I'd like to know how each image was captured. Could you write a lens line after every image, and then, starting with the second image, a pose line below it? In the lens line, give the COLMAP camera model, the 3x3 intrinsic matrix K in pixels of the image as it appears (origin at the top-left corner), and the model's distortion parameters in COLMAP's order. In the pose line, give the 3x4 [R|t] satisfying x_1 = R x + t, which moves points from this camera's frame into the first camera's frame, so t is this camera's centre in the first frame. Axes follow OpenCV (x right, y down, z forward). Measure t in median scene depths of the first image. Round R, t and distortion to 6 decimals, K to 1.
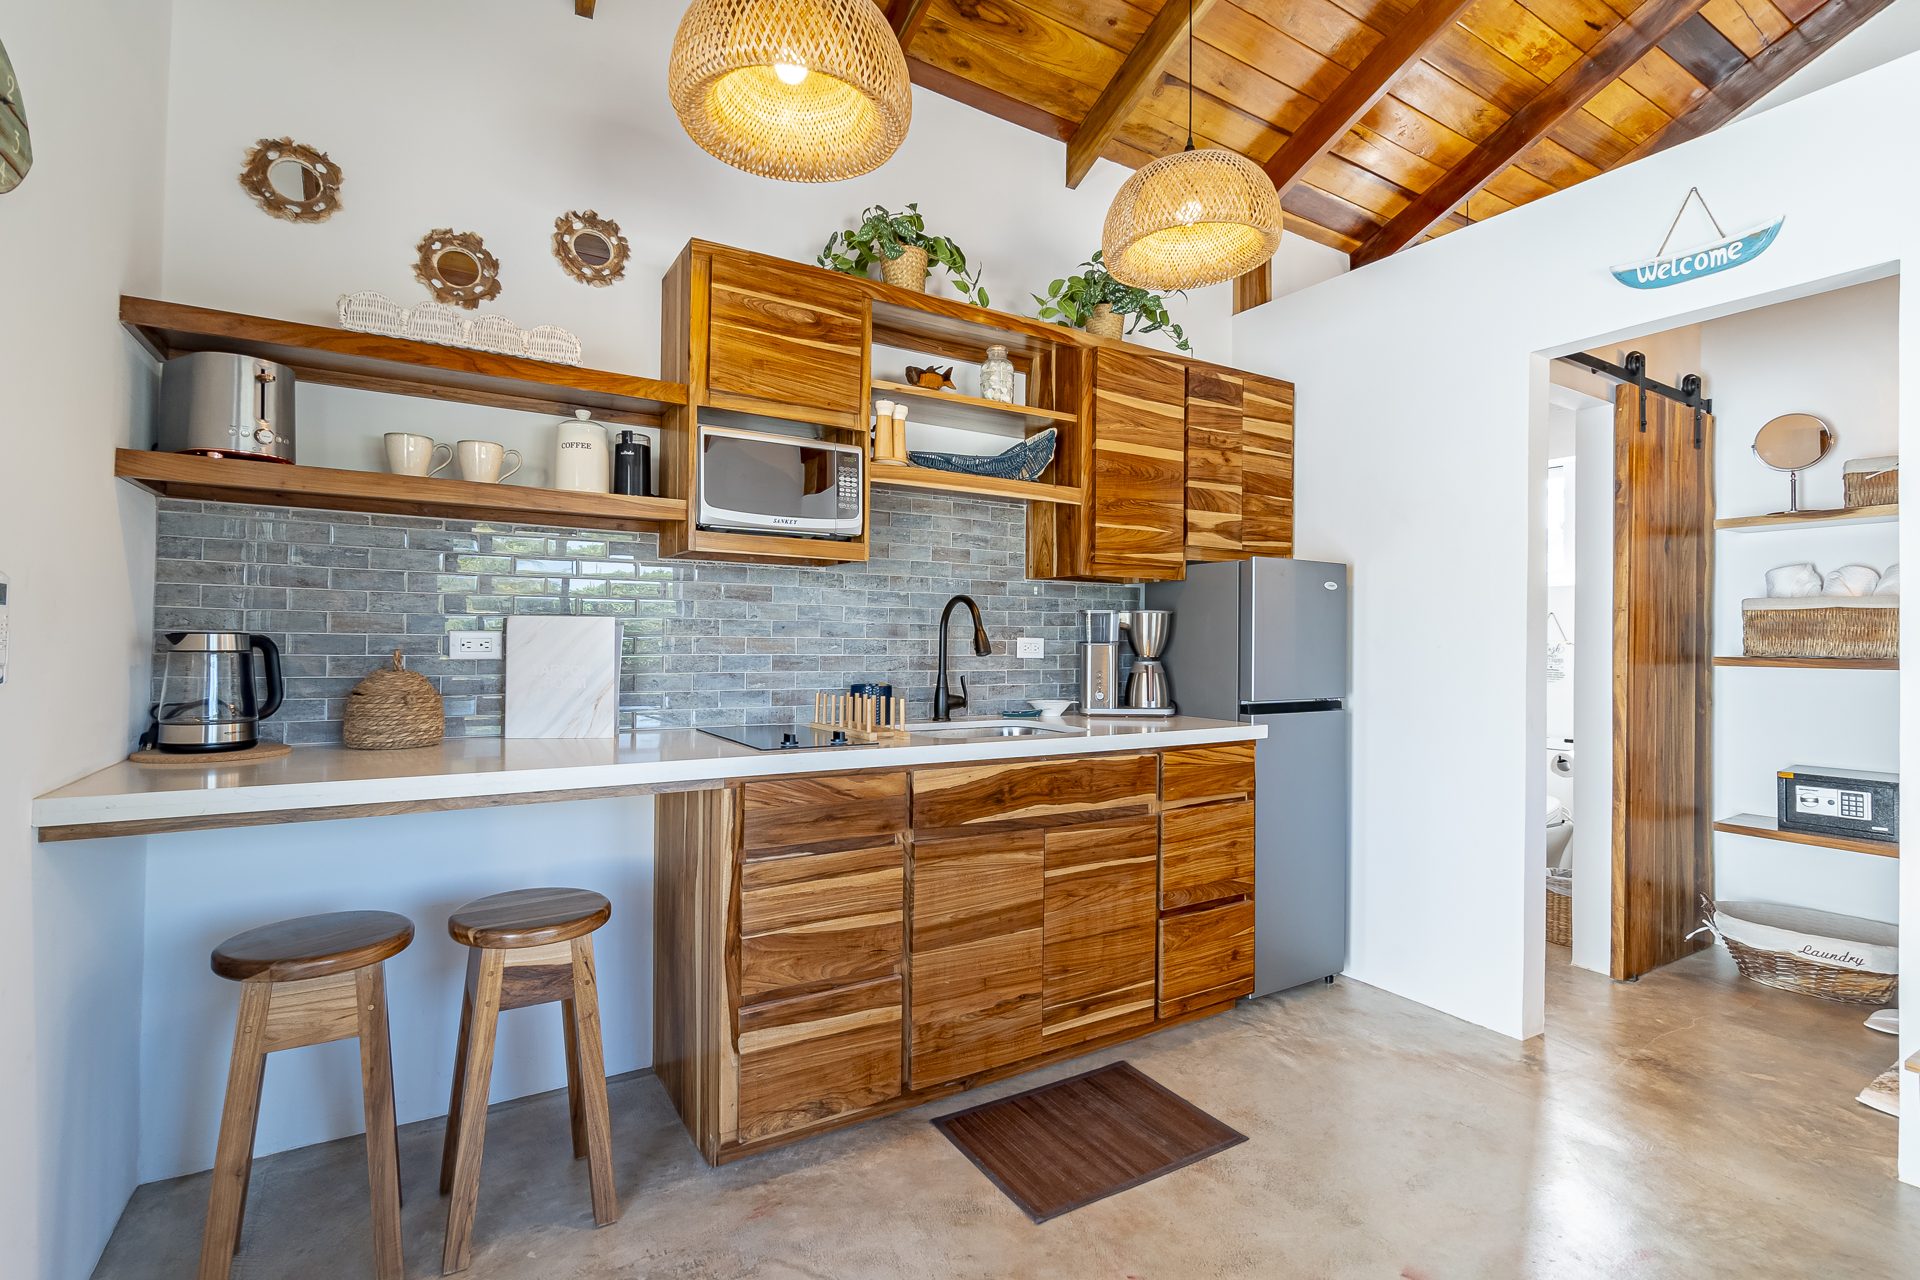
lens RADIAL K [[891.9, 0, 955.3], [0, 891.9, 633.2], [0, 0, 1]] dist [-0.005015, 0.000469]
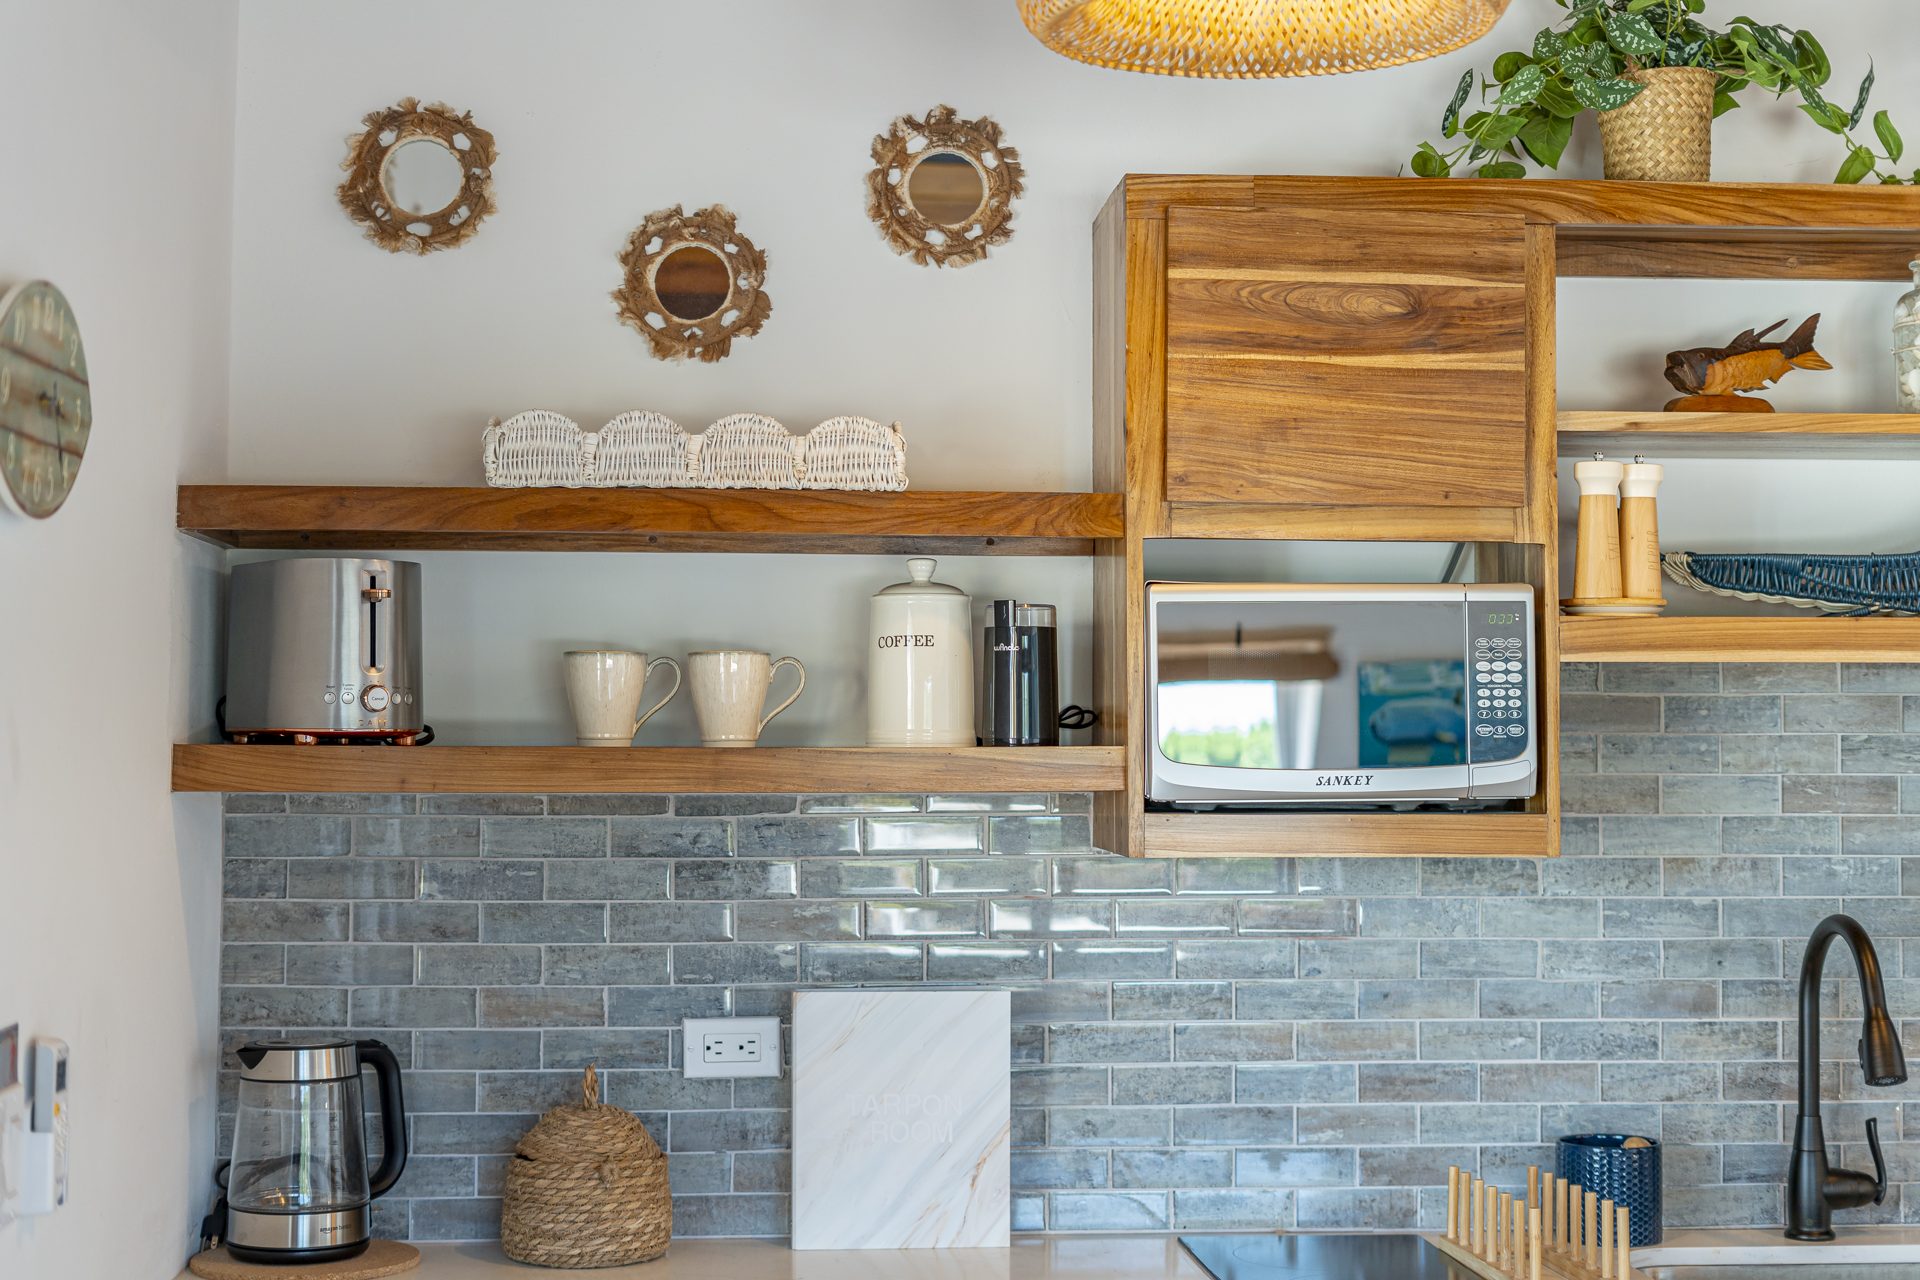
lens RADIAL K [[2888.8, 0, 960.0], [0, 2888.8, 640.0], [0, 0, 1]] dist [-0.031658, 0.129576]
pose [[0.891606, -0.025915, -0.452070, 0.298573], [0.011130, 0.999314, -0.035334, -0.156156], [0.452676, 0.026473, 0.891282, -0.362734]]
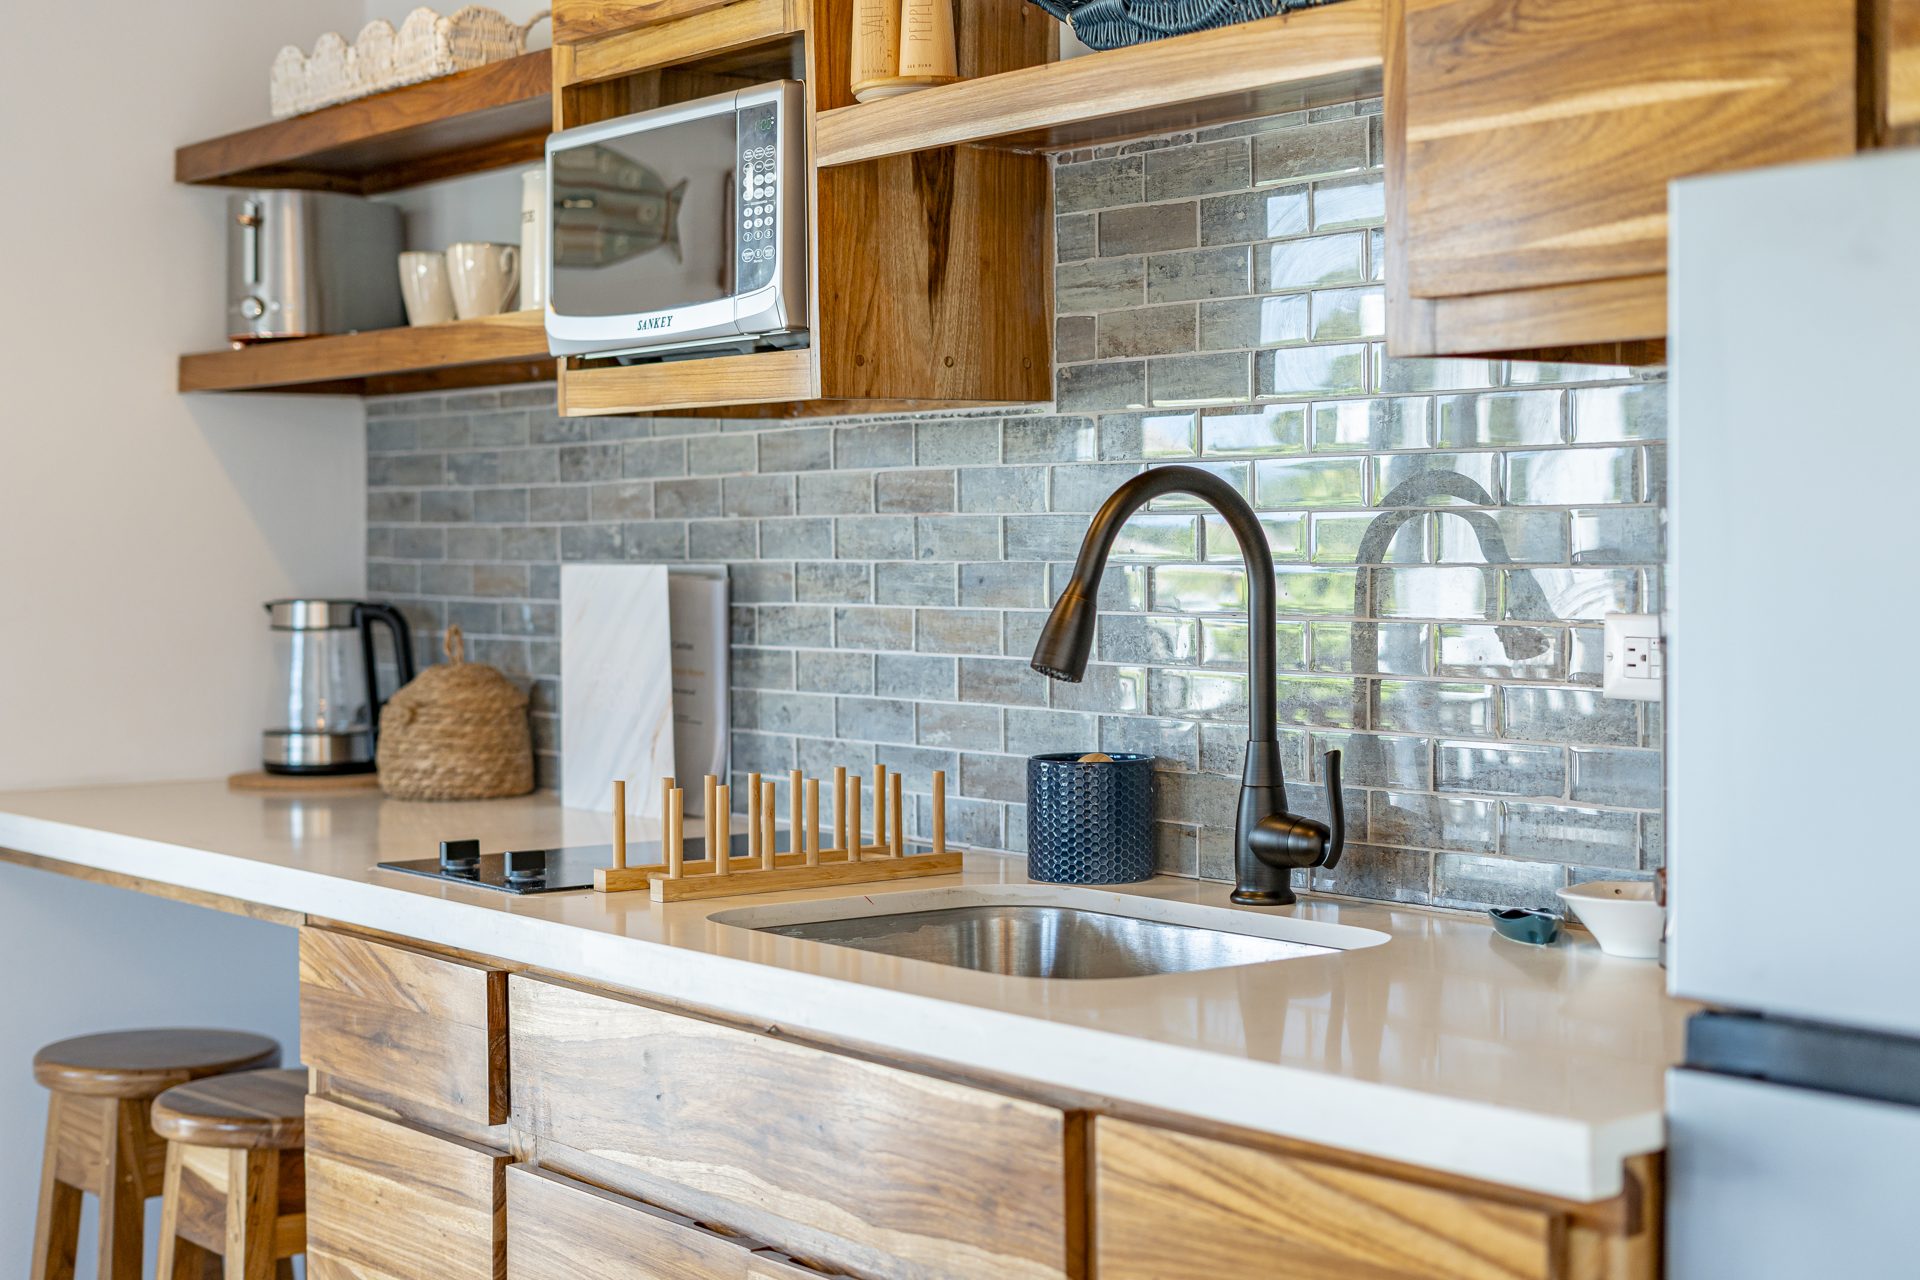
lens RADIAL K [[2888.8, 0, 960.0], [0, 2888.8, 640.0], [0, 0, 1]] dist [-0.031658, 0.129576]
pose [[0.105384, 0.022971, -0.994166, 1.187558], [0.015976, 0.999565, 0.024789, -0.014306], [0.994303, -0.018495, 0.104971, 1.066848]]
